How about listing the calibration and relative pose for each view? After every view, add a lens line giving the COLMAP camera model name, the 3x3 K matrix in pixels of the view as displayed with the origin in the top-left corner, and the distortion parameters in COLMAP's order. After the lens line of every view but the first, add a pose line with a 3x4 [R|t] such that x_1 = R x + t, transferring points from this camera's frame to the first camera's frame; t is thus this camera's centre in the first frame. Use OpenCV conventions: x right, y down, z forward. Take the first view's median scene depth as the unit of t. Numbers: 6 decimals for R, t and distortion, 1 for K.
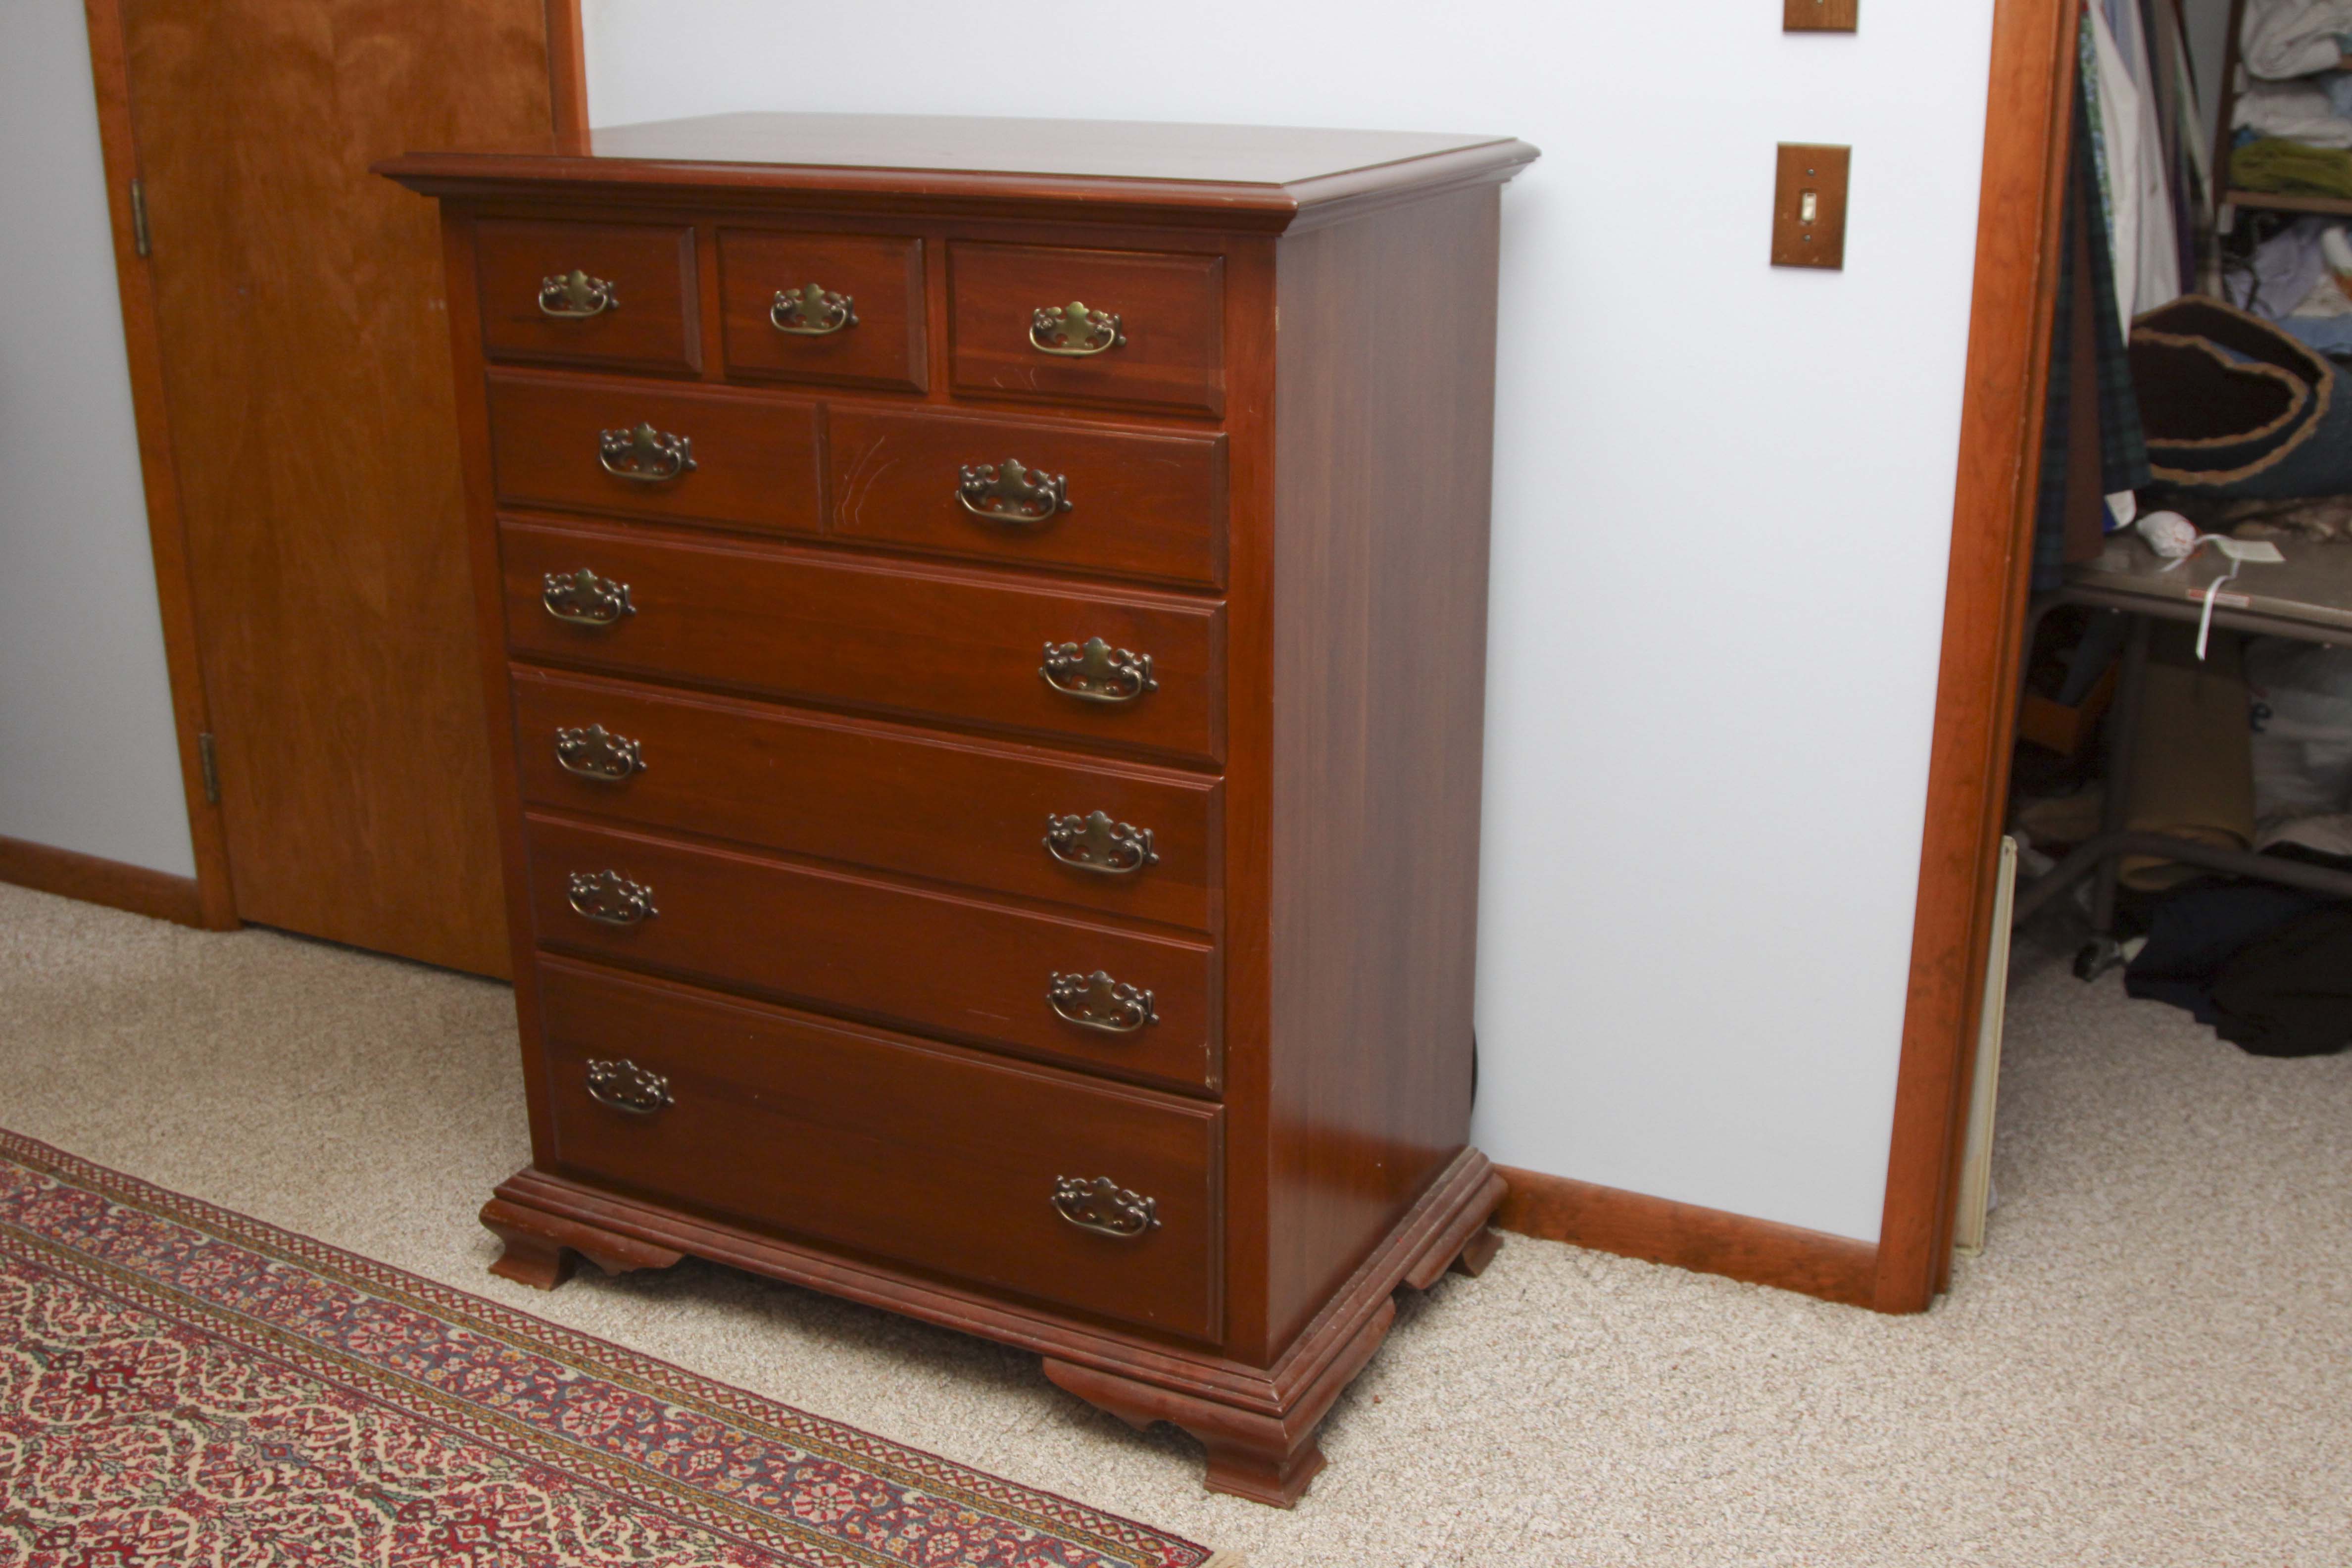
lens RADIAL K [[2554.7, 0, 1215.4], [0, 2554.7, 795.8], [0, 0, 1]] dist [-0.117364, 0.000000]
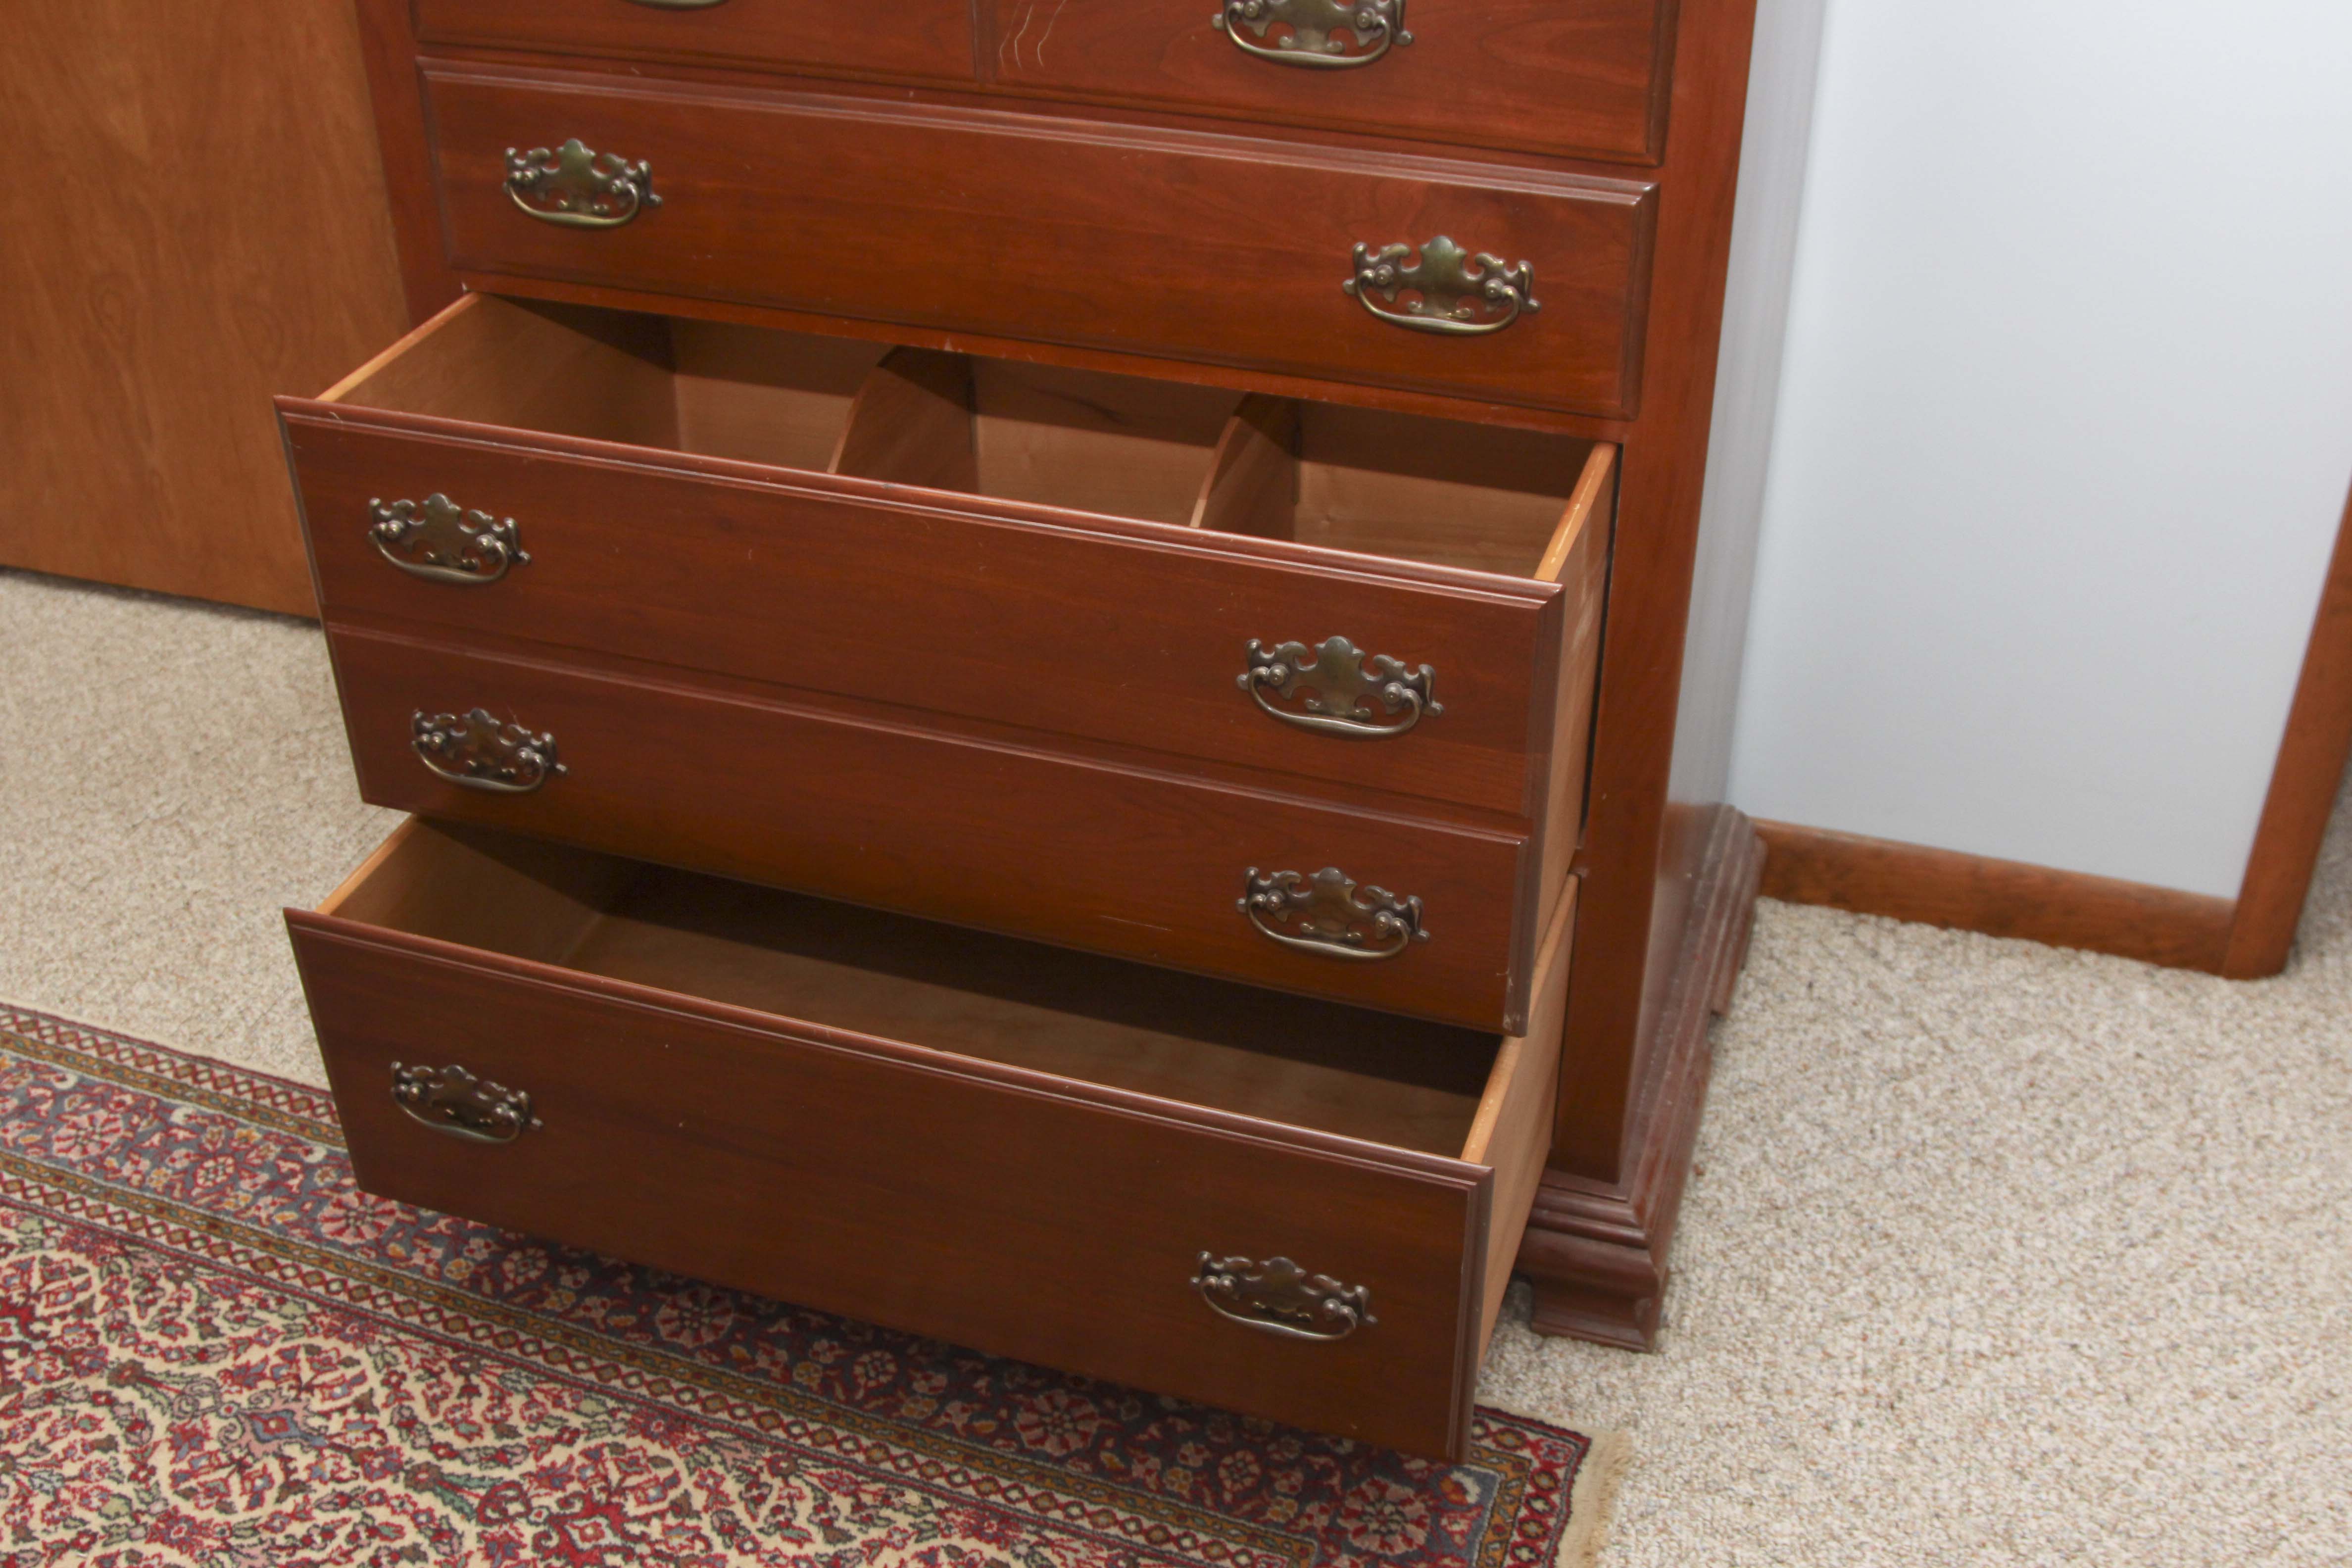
lens RADIAL K [[2554.7, 0, 1234.8], [0, 2554.7, 809.0], [0, 0, 1]] dist [-0.117364, 0.000000]
pose [[0.987368, -0.082222, 0.135439, -0.182233], [0.045599, 0.966108, 0.254079, -0.079817], [-0.151739, -0.244693, 0.957654, 0.304837]]
